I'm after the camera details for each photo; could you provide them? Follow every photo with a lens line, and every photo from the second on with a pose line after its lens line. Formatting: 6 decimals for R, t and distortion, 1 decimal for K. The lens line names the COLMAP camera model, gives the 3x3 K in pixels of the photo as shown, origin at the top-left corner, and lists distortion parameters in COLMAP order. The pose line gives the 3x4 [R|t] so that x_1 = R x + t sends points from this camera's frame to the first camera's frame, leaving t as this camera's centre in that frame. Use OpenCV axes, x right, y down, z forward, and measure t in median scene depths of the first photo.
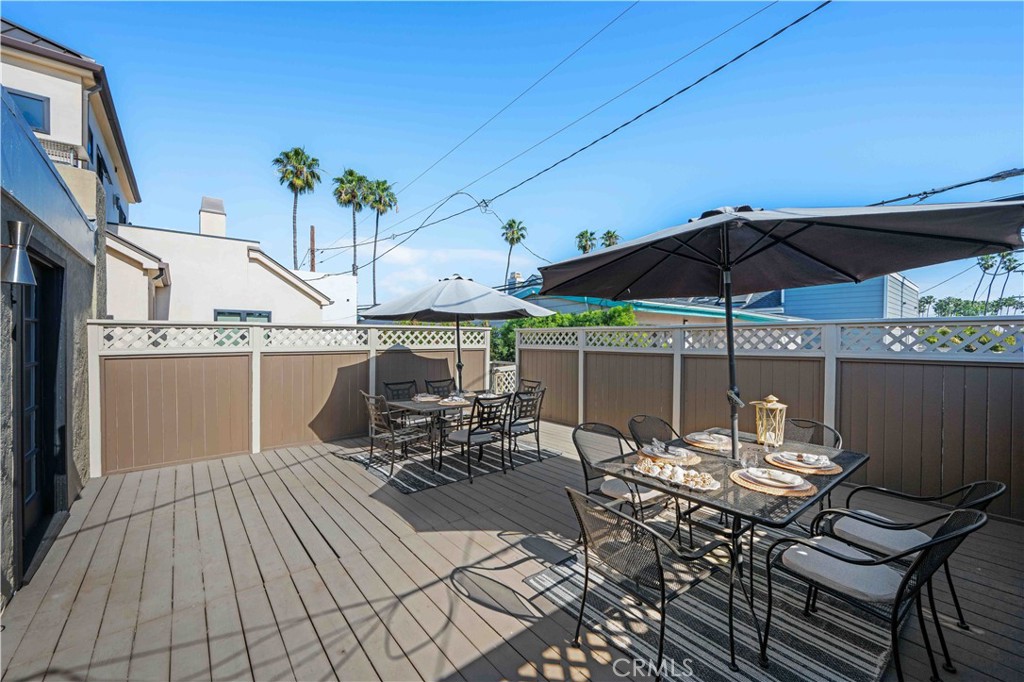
lens RADIAL K [[404.1, 0, 509.1], [0, 404.1, 342.6], [0, 0, 1]] dist [0.004309, -0.000344]
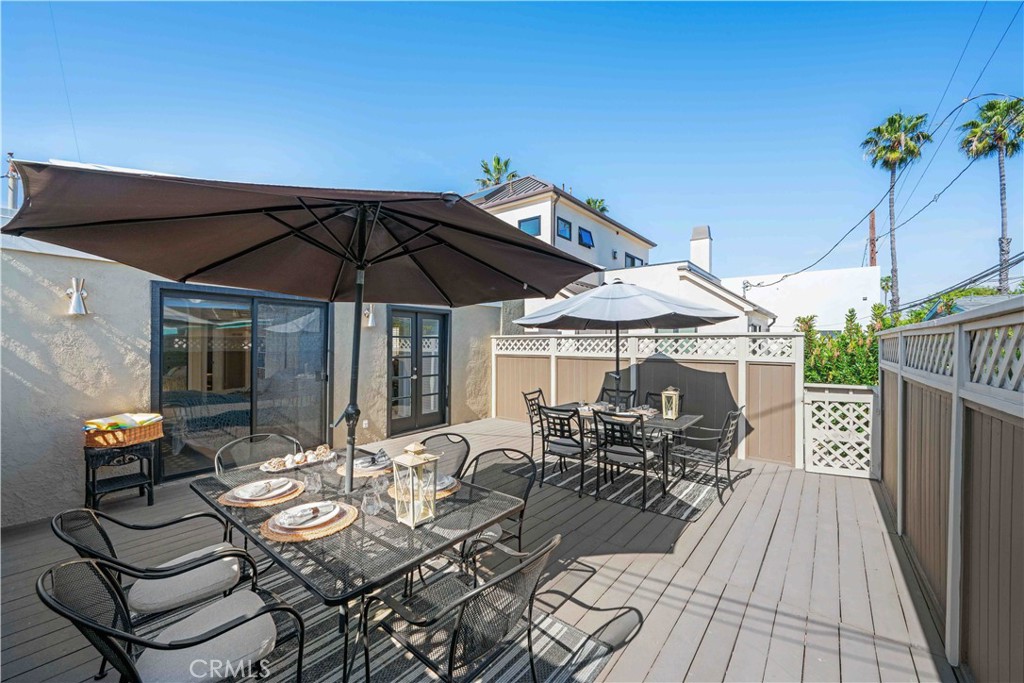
lens RADIAL K [[404.1, 0, 508.9], [0, 404.1, 341.5], [0, 0, 1]] dist [0.004309, -0.000344]
pose [[0.212451, -0.006134, -0.977153, 0.543335], [-0.020465, 0.999733, -0.010725, -0.004991], [0.976957, 0.022276, 0.212269, 0.421125]]
